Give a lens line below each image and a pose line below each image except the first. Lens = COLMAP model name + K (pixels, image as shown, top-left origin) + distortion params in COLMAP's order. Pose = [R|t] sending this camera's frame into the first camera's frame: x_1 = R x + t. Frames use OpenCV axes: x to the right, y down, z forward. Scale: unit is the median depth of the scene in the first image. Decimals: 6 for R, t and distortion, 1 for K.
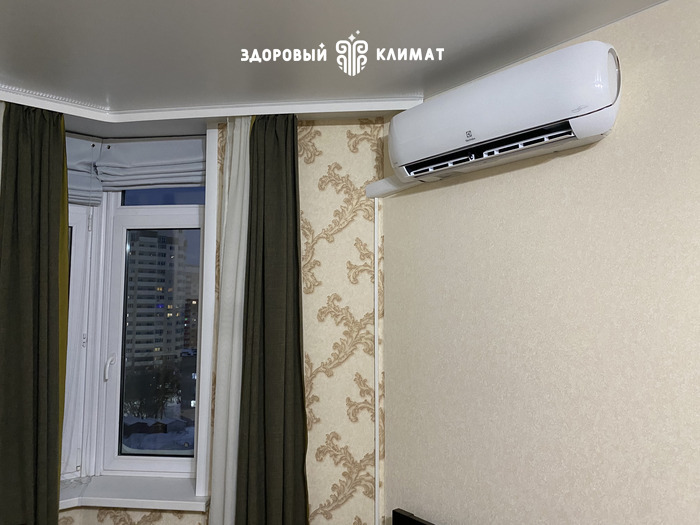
lens RADIAL K [[533.6, 0, 346.6], [0, 533.6, 267.5], [0, 0, 1]] dist [0.043103, -0.047507]
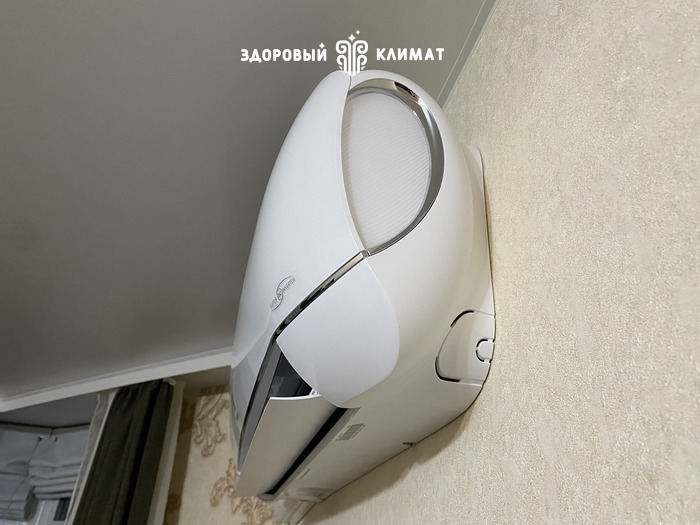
lens RADIAL K [[533.6, 0, 355.3], [0, 533.6, 265.6], [0, 0, 1]] dist [0.043103, -0.047507]
pose [[0.905729, -0.175226, -0.385940, 0.360024], [-0.017390, 0.894416, -0.446898, -0.123190], [0.423499, 0.411480, 0.807052, 0.510974]]
